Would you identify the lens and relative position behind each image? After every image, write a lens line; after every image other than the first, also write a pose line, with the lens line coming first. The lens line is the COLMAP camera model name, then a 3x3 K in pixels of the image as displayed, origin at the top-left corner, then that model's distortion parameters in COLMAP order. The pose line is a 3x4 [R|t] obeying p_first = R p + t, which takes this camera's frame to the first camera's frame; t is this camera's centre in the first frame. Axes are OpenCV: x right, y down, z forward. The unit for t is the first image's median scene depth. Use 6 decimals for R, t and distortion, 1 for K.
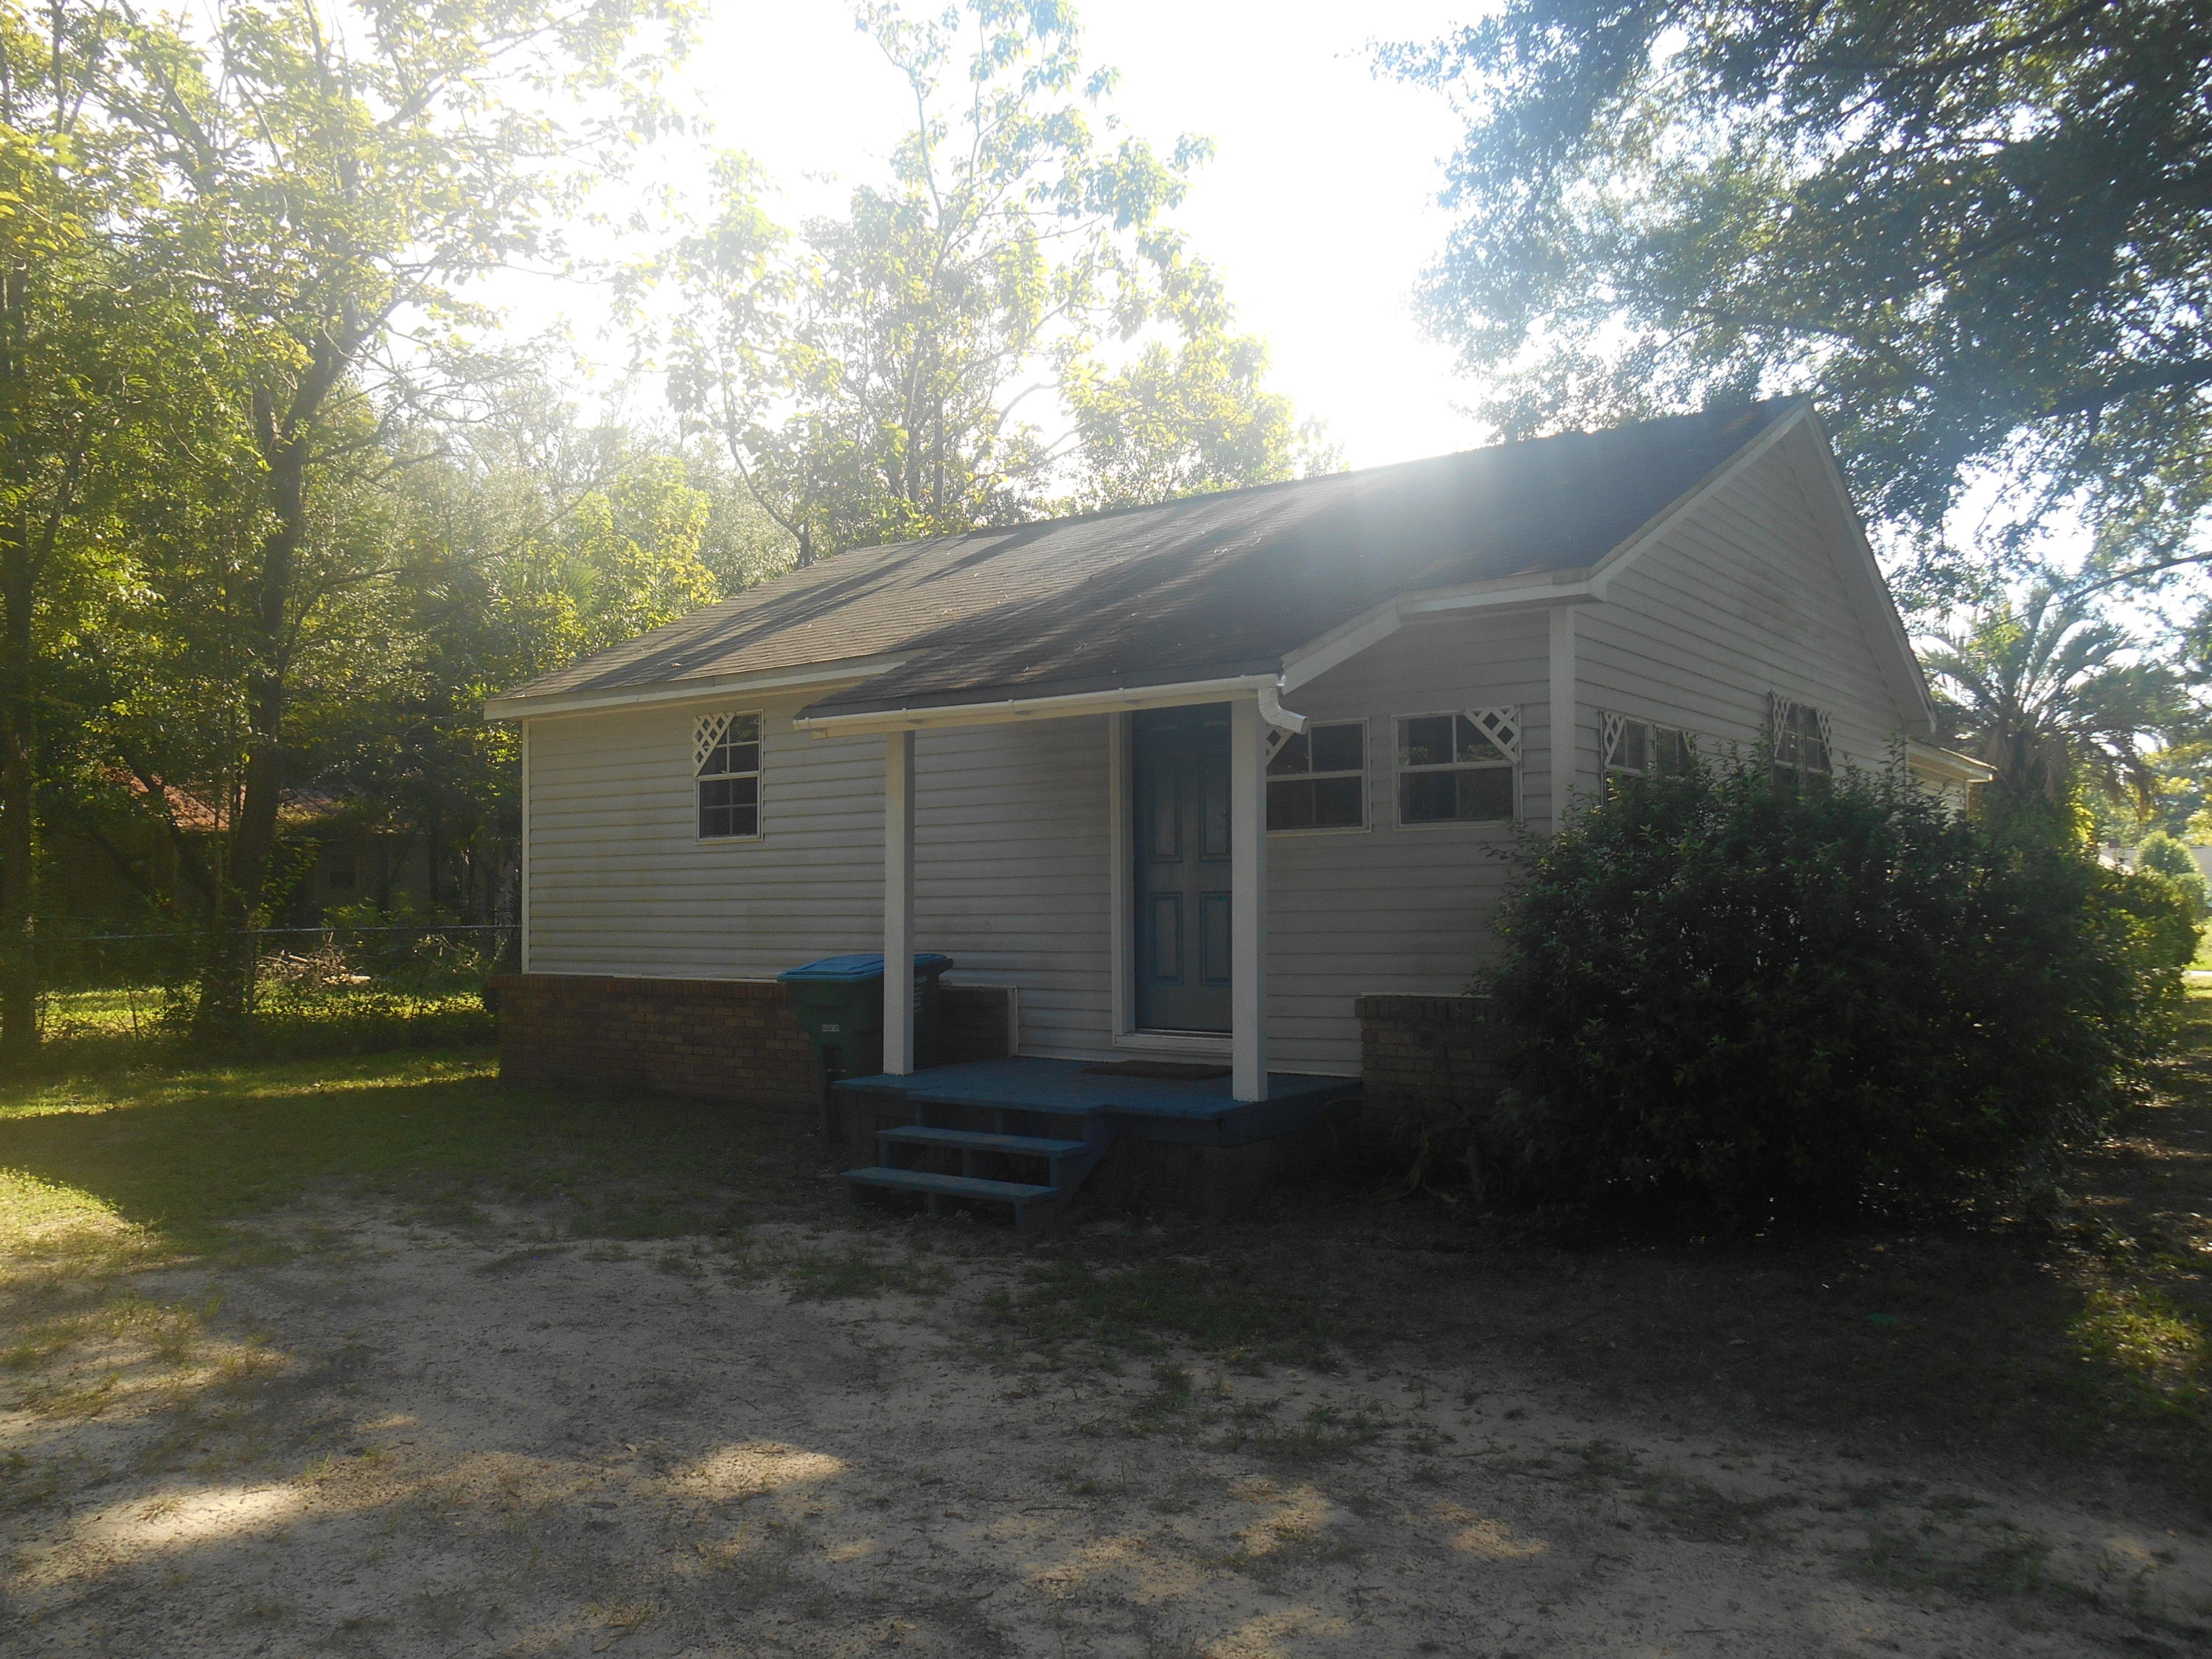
lens RADIAL K [[1684.1, 0, 1106.0], [0, 1684.1, 829.5], [0, 0, 1]] dist [-0.035835, 0.001586]
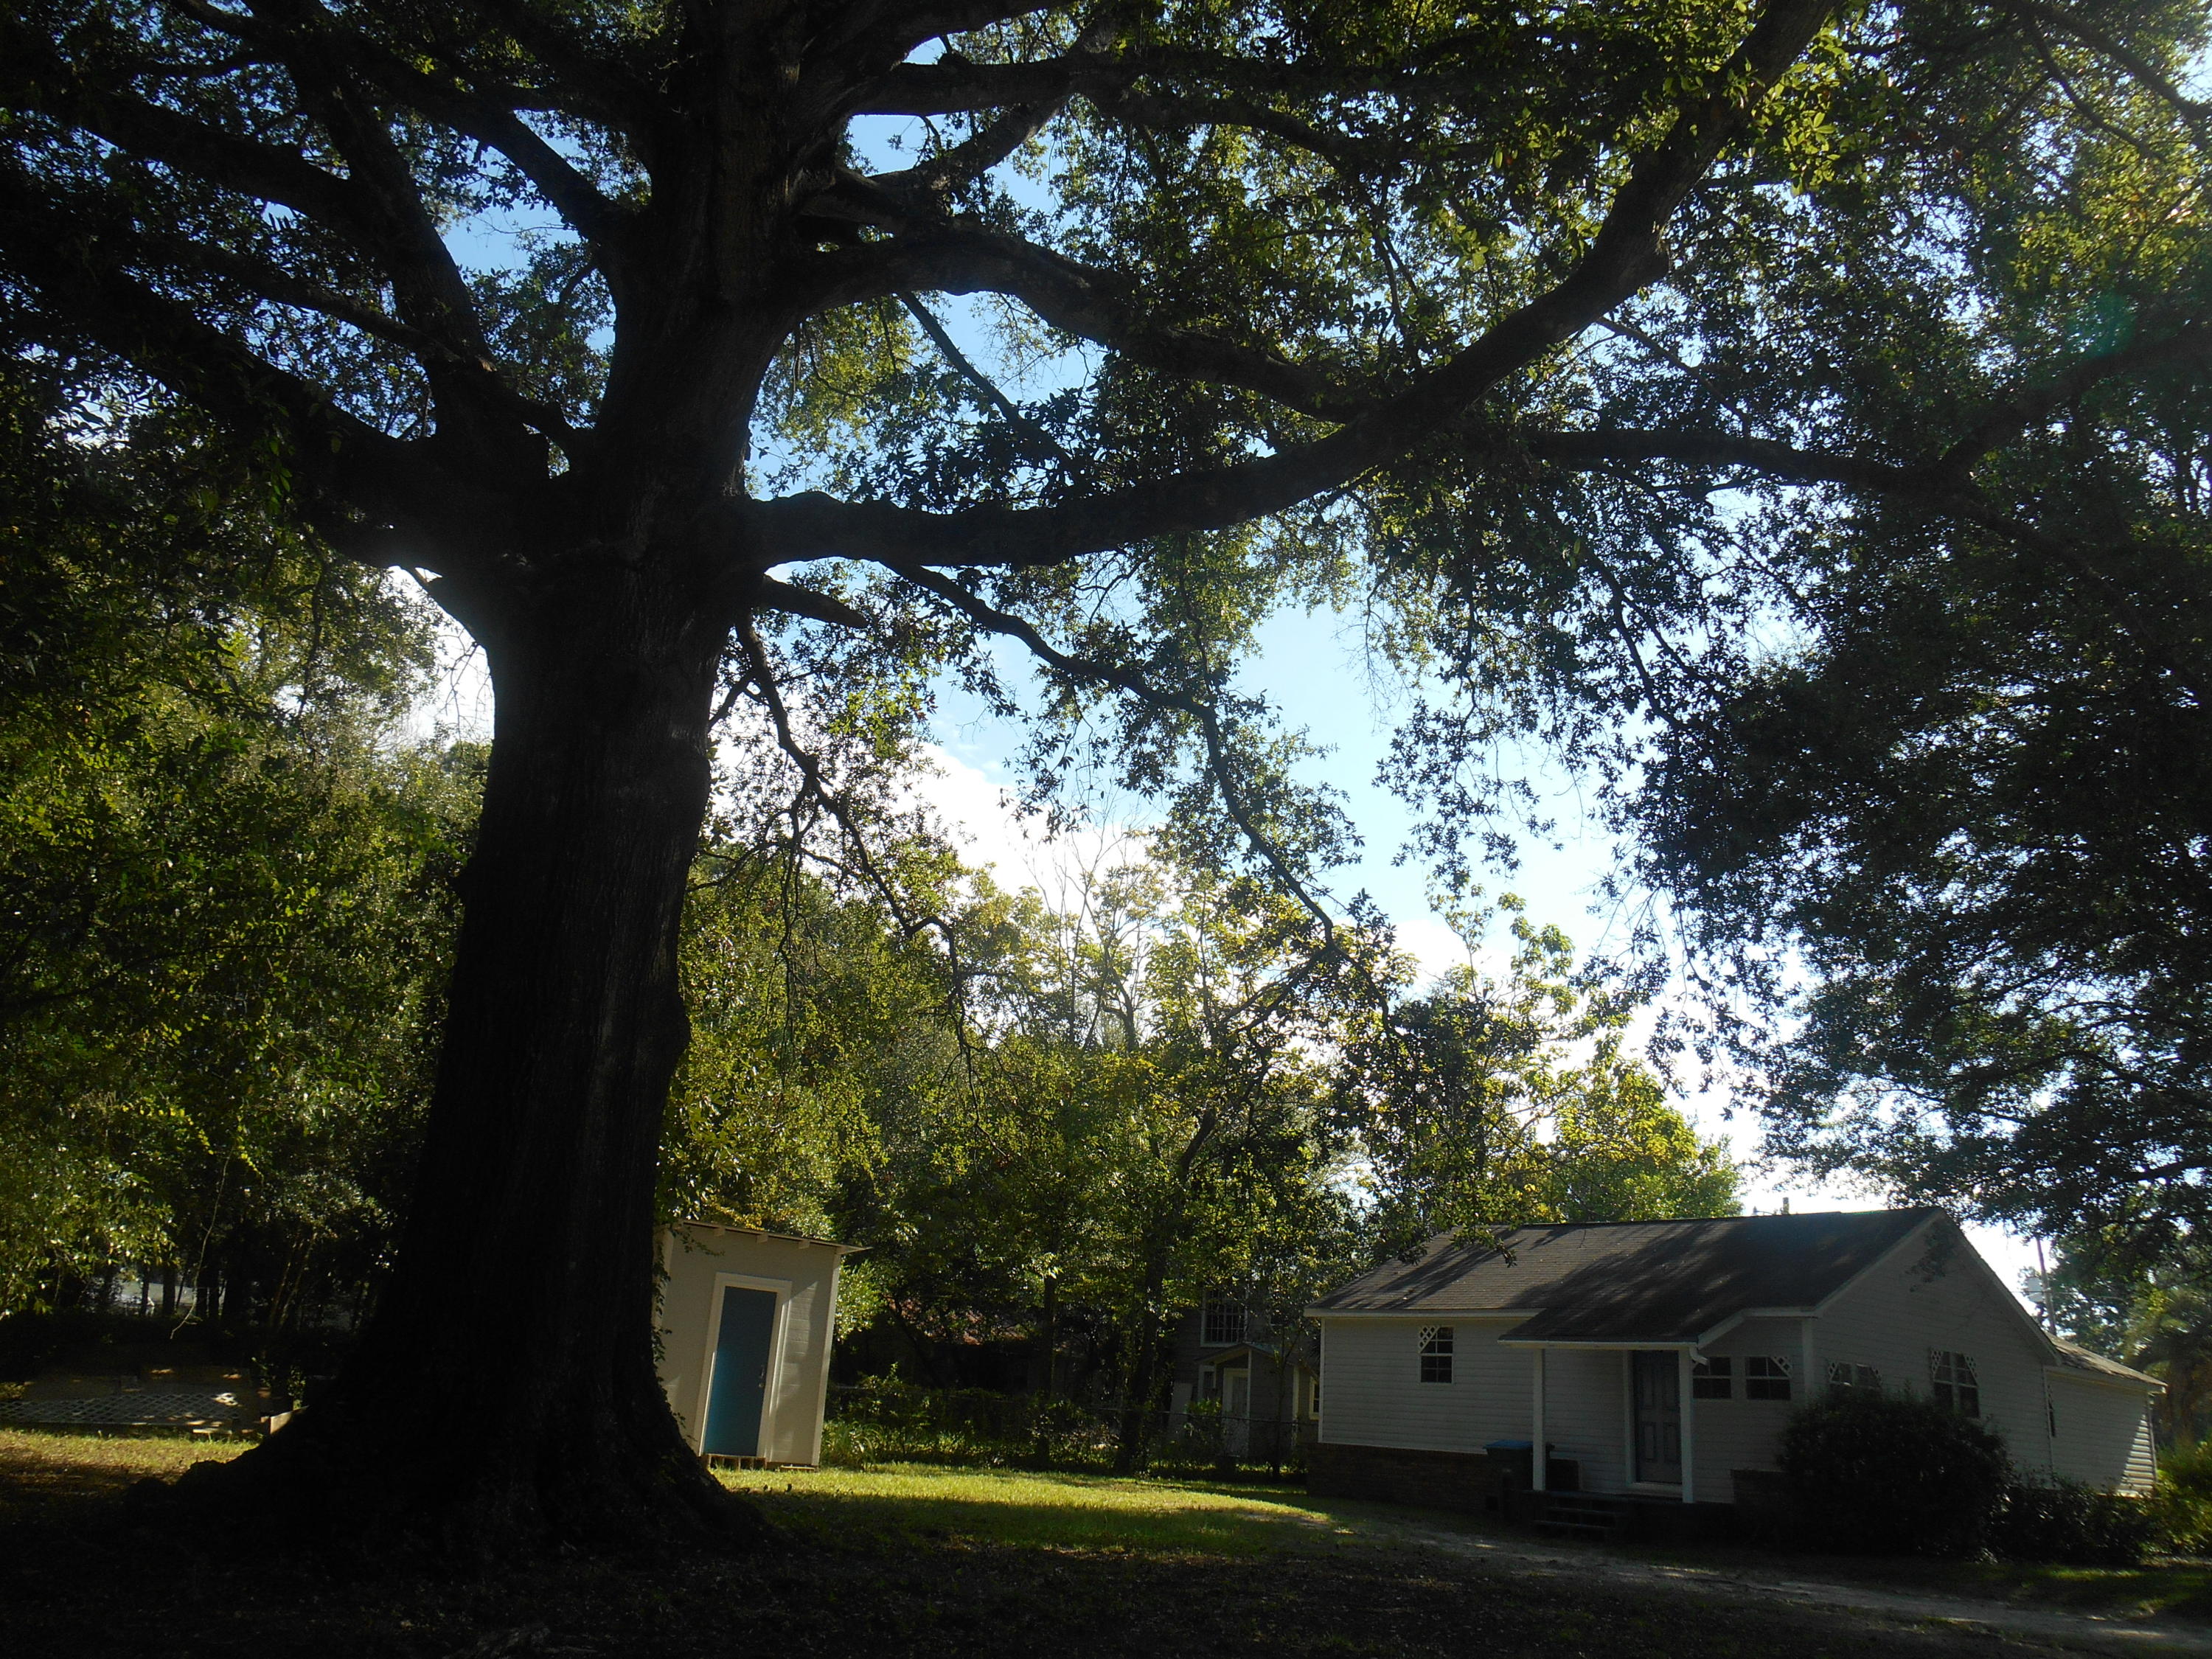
lens RADIAL K [[1684.1, 0, 1106.0], [0, 1684.1, 829.5], [0, 0, 1]] dist [-0.035835, 0.001586]
pose [[0.975538, 0.006261, -0.219742, -0.178549], [-0.073009, 0.952085, -0.296992, -0.002998], [0.207354, 0.305770, 0.929252, -1.457381]]
